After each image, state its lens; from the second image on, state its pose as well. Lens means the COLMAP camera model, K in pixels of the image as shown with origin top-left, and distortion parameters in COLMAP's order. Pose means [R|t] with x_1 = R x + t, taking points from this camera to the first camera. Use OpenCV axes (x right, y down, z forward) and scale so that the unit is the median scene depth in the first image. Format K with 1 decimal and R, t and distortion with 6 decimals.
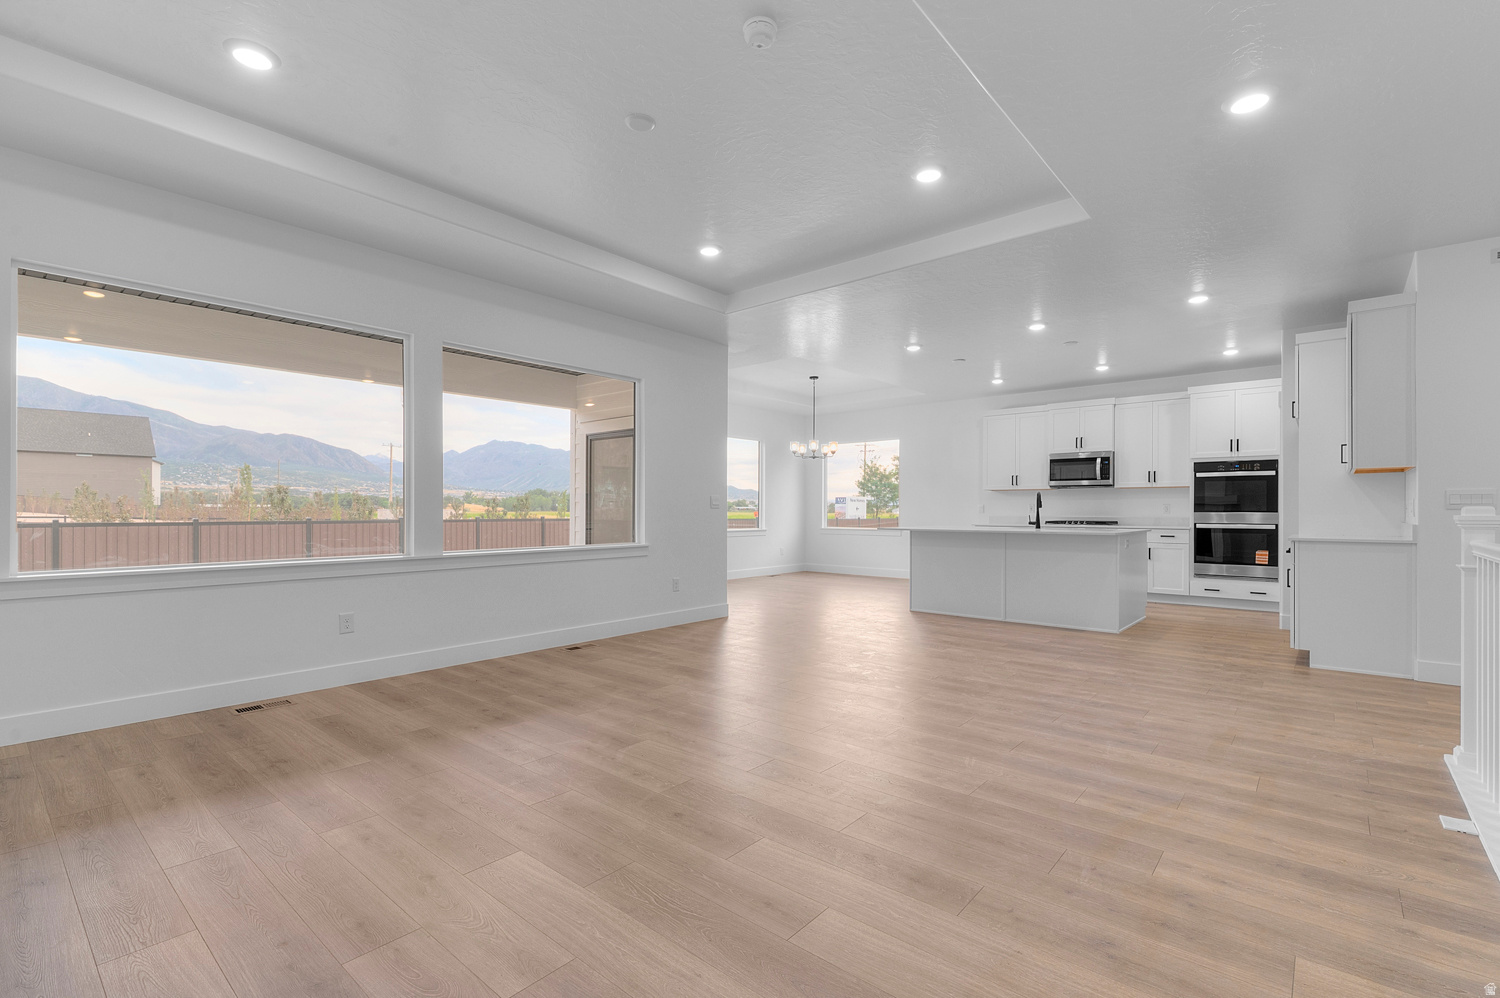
lens RADIAL K [[683.4, 0, 750.5], [0, 683.4, 506.1], [0, 0, 1]] dist [0.005994, -0.000628]
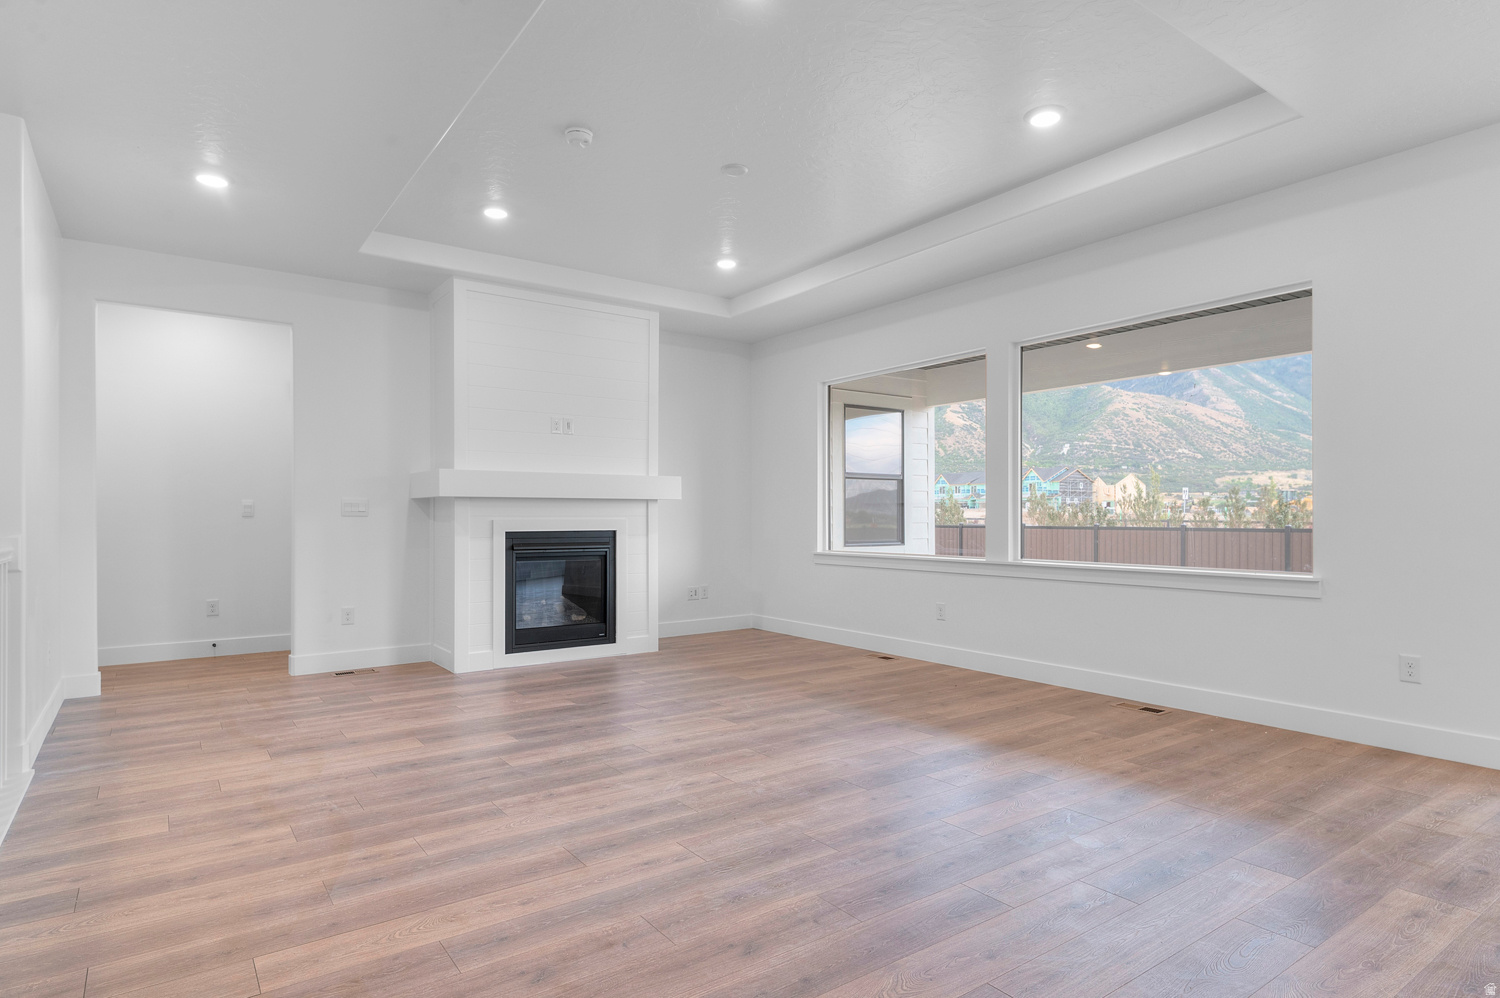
lens RADIAL K [[827.8, 0, 768.2], [0, 827.8, 528.0], [0, 0, 1]] dist [0.007596, 0.001902]
pose [[-0.228622, 0.016509, -0.973375, 1.208505], [0.000413, 0.999858, 0.016861, 0.004044], [0.973515, 0.003452, -0.228596, 1.443770]]
